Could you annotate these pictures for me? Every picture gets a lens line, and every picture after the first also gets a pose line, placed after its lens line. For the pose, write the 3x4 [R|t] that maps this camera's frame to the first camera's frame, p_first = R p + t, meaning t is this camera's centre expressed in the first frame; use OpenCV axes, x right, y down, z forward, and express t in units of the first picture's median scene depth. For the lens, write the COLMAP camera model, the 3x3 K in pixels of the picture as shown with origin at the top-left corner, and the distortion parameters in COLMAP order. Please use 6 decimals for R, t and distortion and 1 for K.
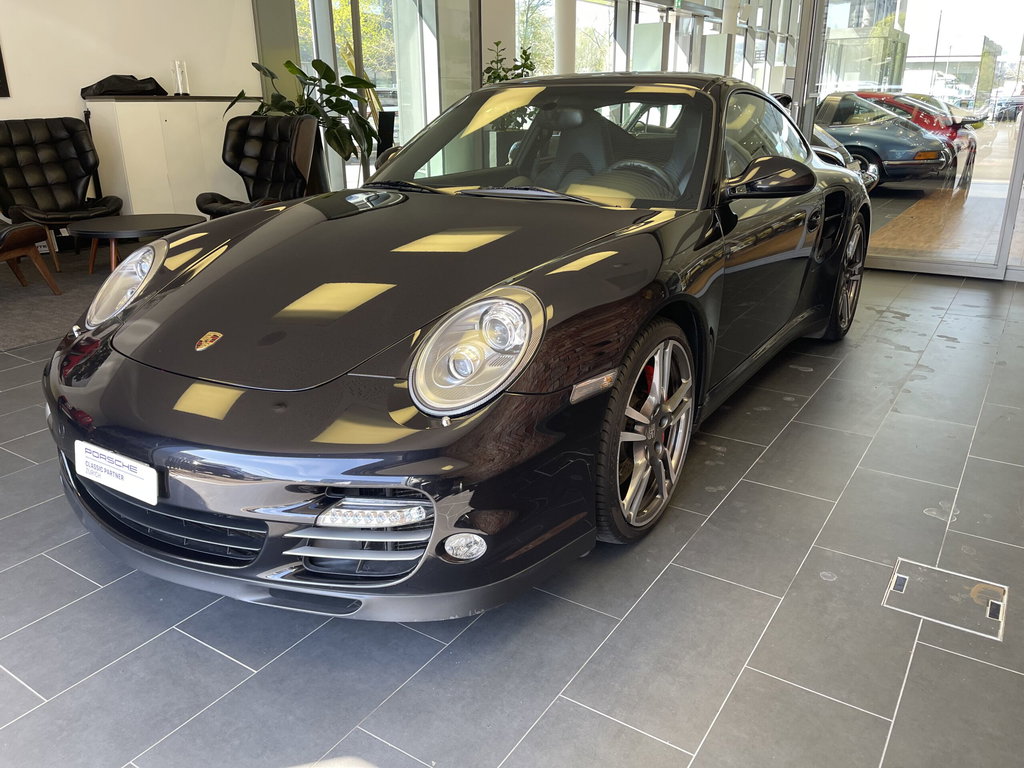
lens RADIAL K [[801.5, 0, 512.0], [0, 801.5, 384.0], [0, 0, 1]] dist [0.053619, -0.178848]
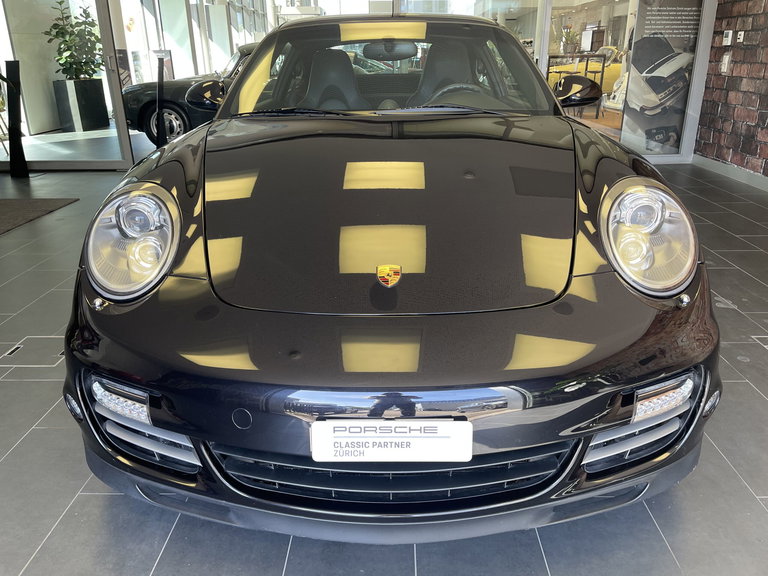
lens RADIAL K [[574.2, 0, 384.0], [0, 574.2, 288.0], [0, 0, 1]] dist [0.106340, -0.150892]
pose [[0.849472, -0.190355, 0.492099, -0.538029], [0.173838, 0.981552, 0.079604, -0.068746], [-0.498174, 0.017924, 0.866892, 0.332766]]
